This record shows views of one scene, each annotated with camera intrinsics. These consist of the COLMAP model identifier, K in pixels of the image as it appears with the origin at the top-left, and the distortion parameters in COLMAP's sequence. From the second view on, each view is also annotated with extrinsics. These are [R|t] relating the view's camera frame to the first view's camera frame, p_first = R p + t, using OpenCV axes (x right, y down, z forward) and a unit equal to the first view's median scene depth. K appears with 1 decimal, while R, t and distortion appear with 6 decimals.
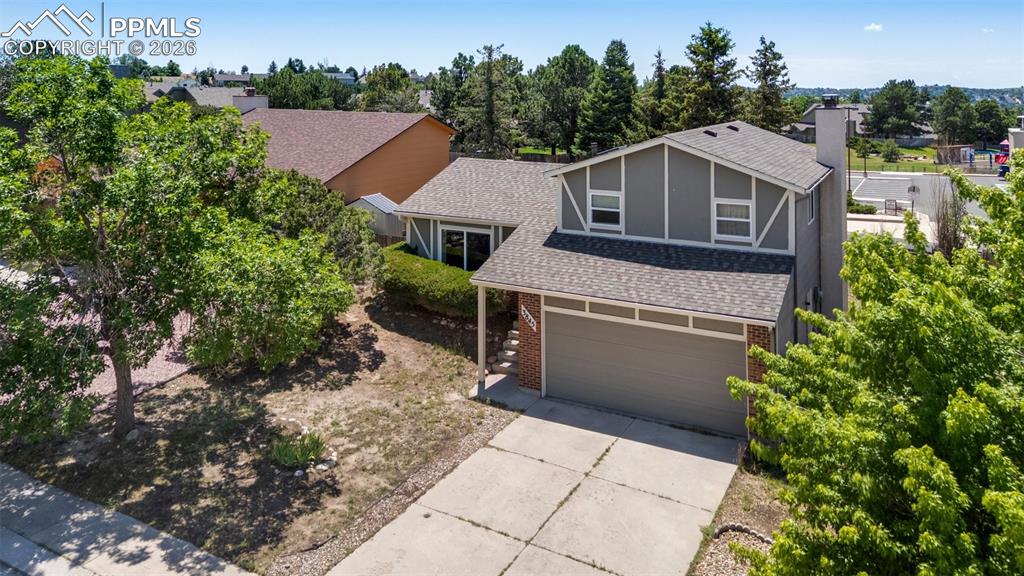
lens RADIAL K [[773.4, 0, 510.1], [0, 773.4, 118.2], [0, 0, 1]] dist [0.031642, -0.002298]
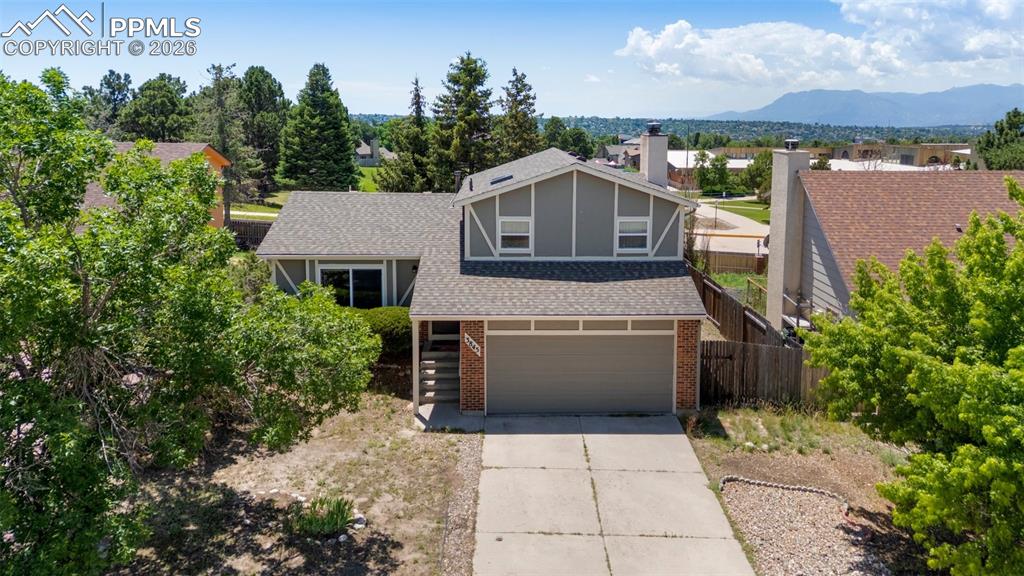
lens RADIAL K [[754.9, 0, 532.9], [0, 754.9, 230.2], [0, 0, 1]] dist [0.025534, -0.005705]
pose [[0.862250, -0.069260, 0.501726, -0.373559], [0.011382, 0.993006, 0.117516, -0.008090], [-0.506356, -0.095617, 0.857007, 0.110806]]
